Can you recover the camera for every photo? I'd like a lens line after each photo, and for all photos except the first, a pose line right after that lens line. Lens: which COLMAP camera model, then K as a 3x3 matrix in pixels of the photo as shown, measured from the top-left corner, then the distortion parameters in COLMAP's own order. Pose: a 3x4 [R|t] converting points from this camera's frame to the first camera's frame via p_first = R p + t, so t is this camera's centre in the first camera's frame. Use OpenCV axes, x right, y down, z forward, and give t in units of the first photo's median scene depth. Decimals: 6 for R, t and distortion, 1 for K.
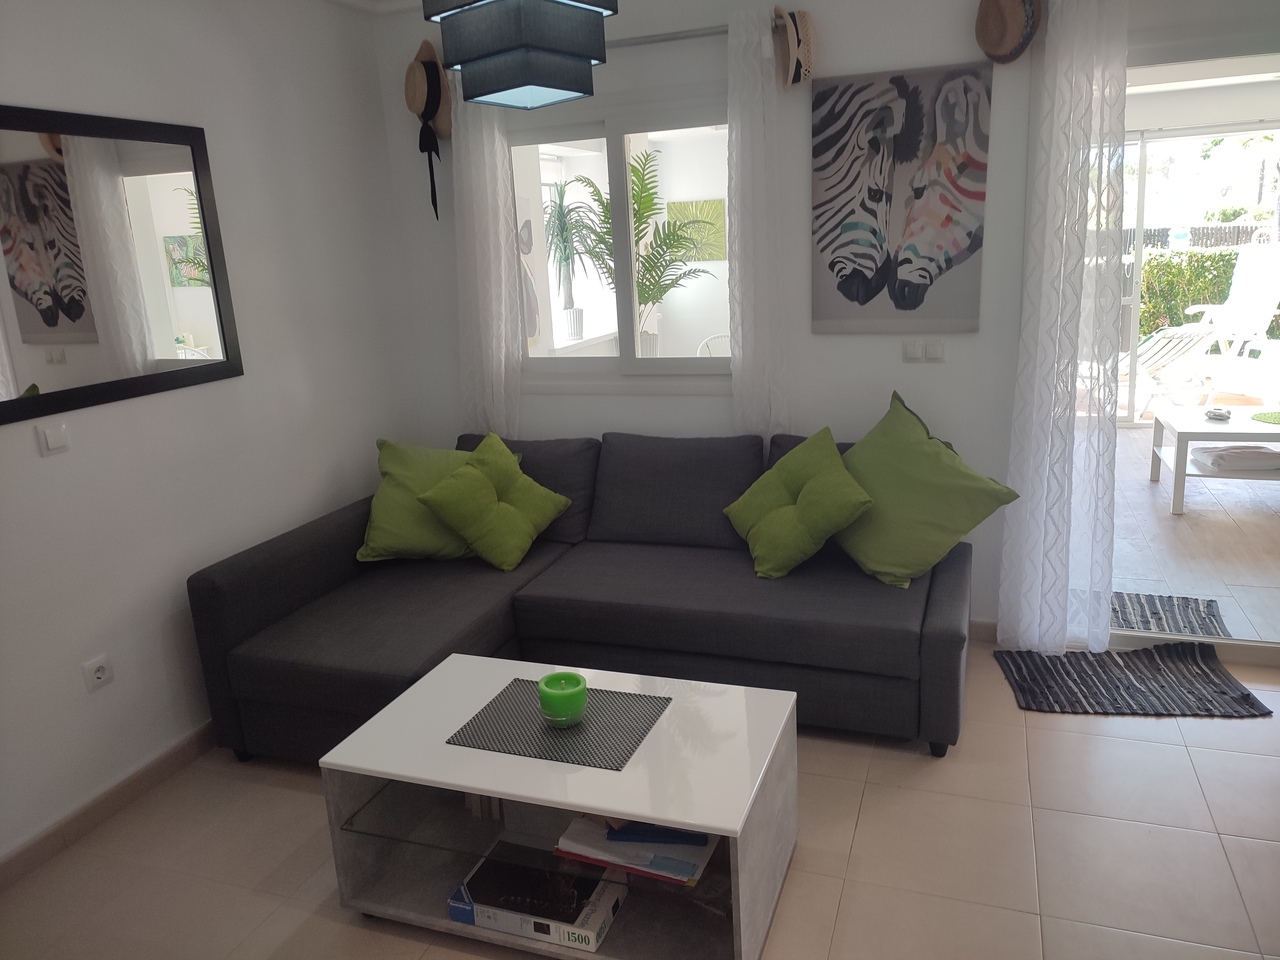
lens RADIAL K [[934.4, 0, 639.0], [0, 934.4, 480.9], [0, 0, 1]] dist [0.016023, -0.006508]
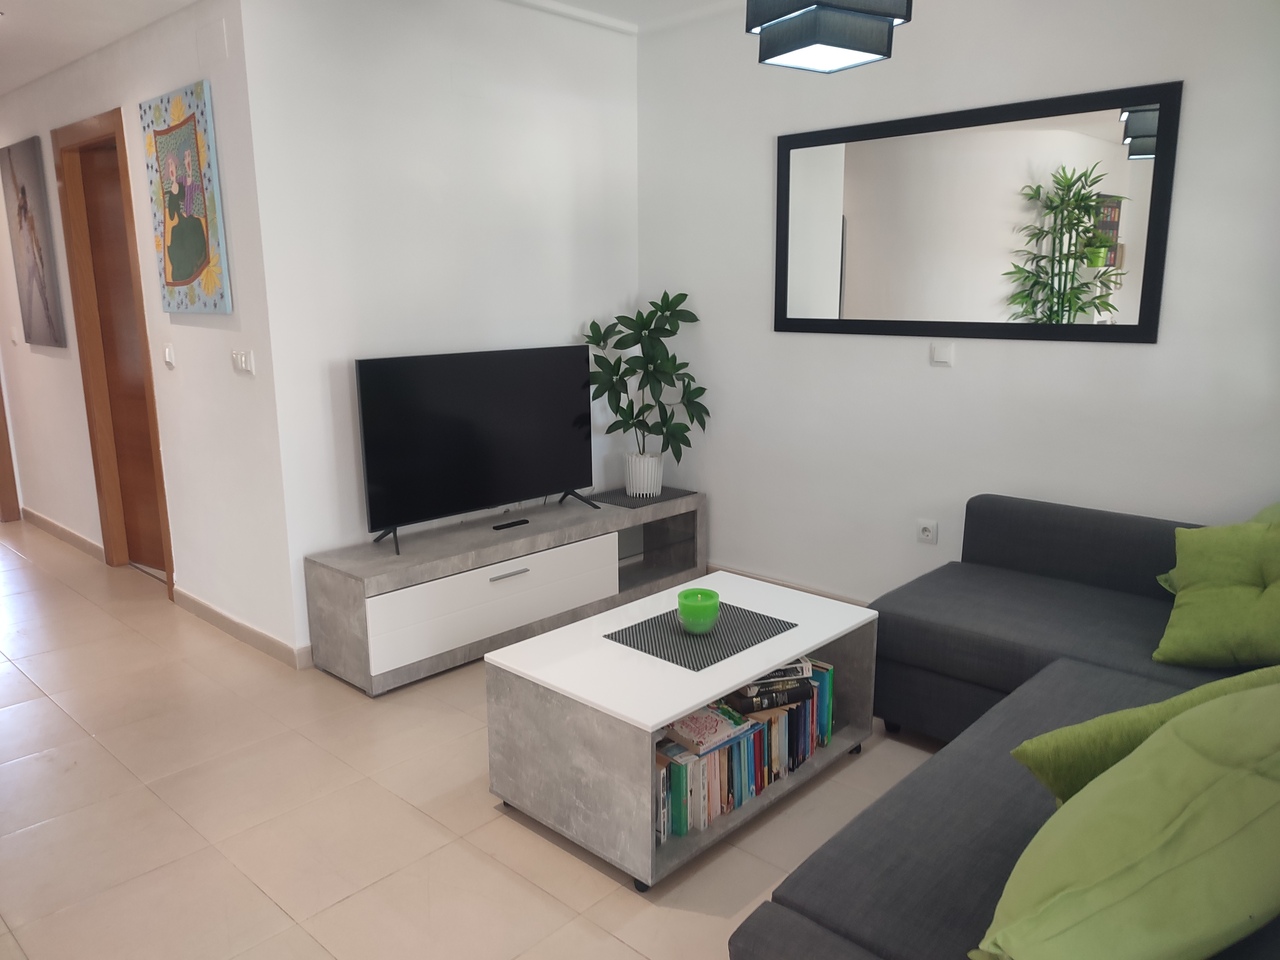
lens RADIAL K [[936.6, 0, 635.4], [0, 936.6, 479.2], [0, 0, 1]] dist [0.018041, -0.011377]
pose [[-0.396736, 0.246597, -0.884189, 0.632028], [-0.198924, 0.917252, 0.345076, -0.204803], [0.896119, 0.312790, -0.314853, 0.843929]]
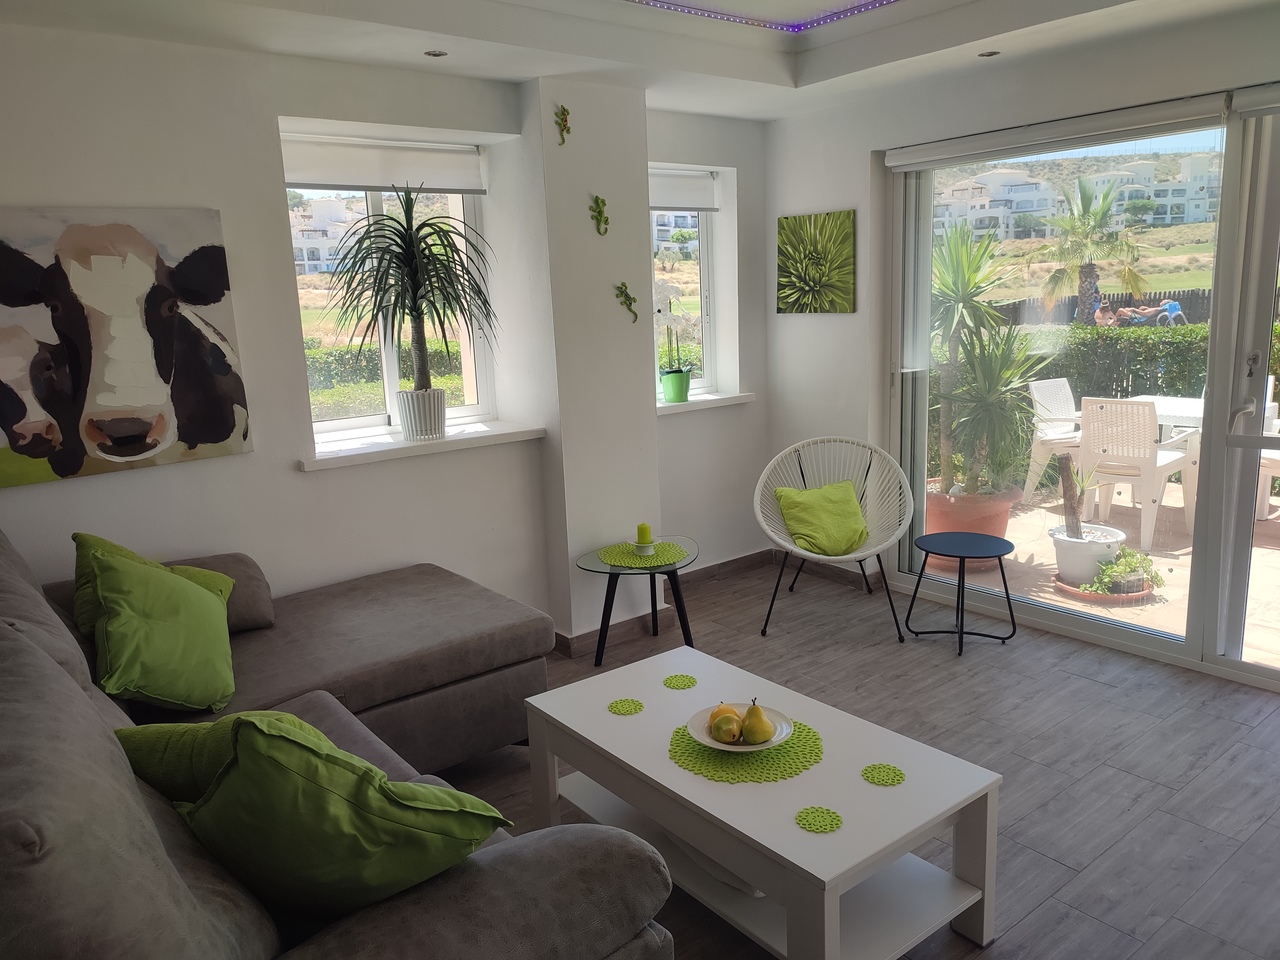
lens RADIAL K [[936.6, 0, 635.4], [0, 936.6, 479.2], [0, 0, 1]] dist [0.018041, -0.011377]
pose [[0.853297, 0.122581, -0.506811, 0.656736], [-0.136354, 0.990609, 0.010022, -0.274081], [0.503280, 0.060555, 0.861999, 0.983845]]
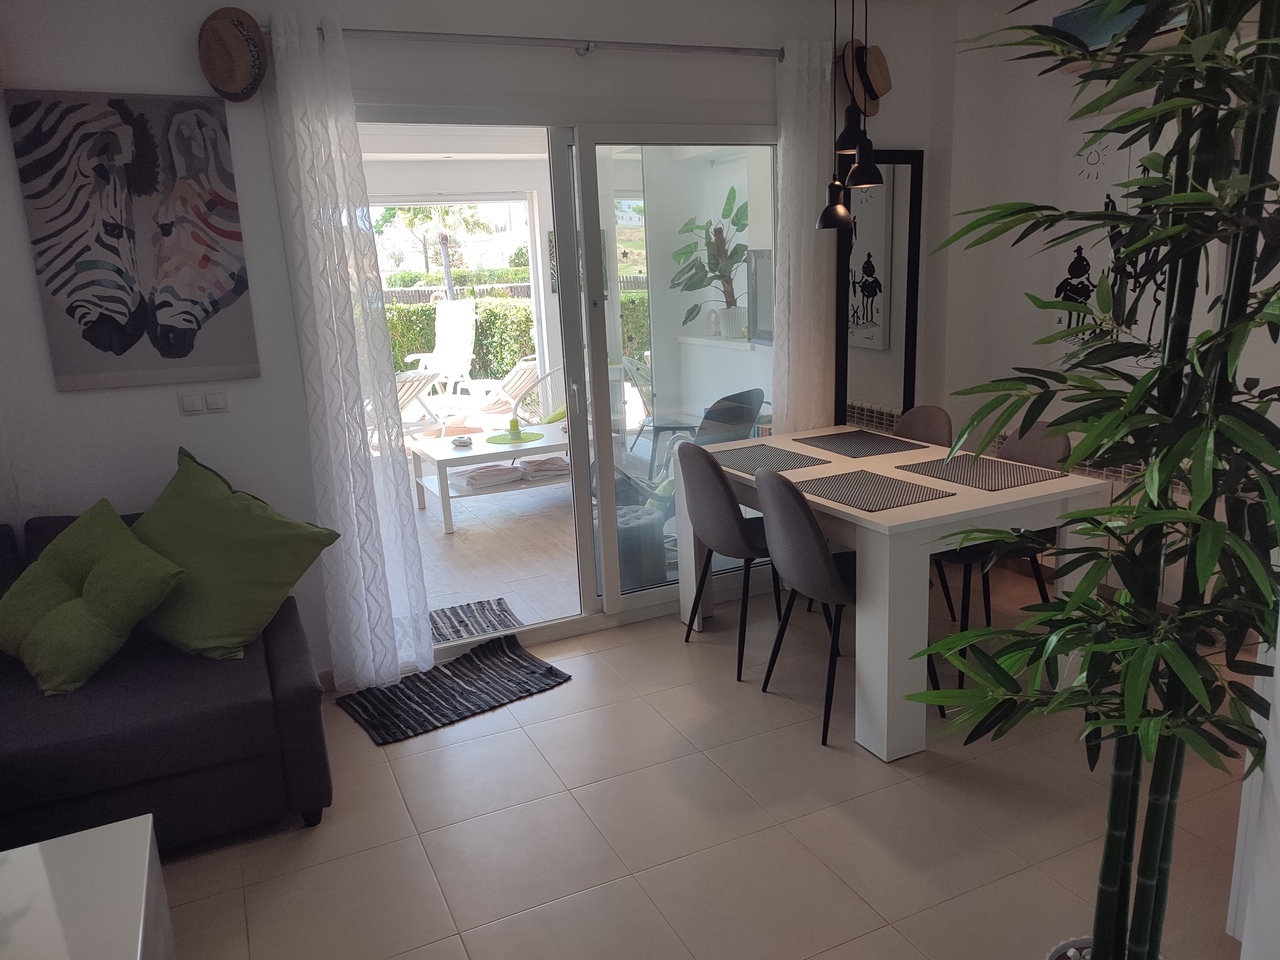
lens RADIAL K [[930.9, 0, 639.0], [0, 930.9, 481.5], [0, 0, 1]] dist [0.031188, -0.027346]
pose [[0.706782, -0.140872, 0.693263, -0.041867], [0.185633, 0.982564, 0.010406, 0.008232], [-0.682642, 0.121338, 0.720609, 0.059593]]
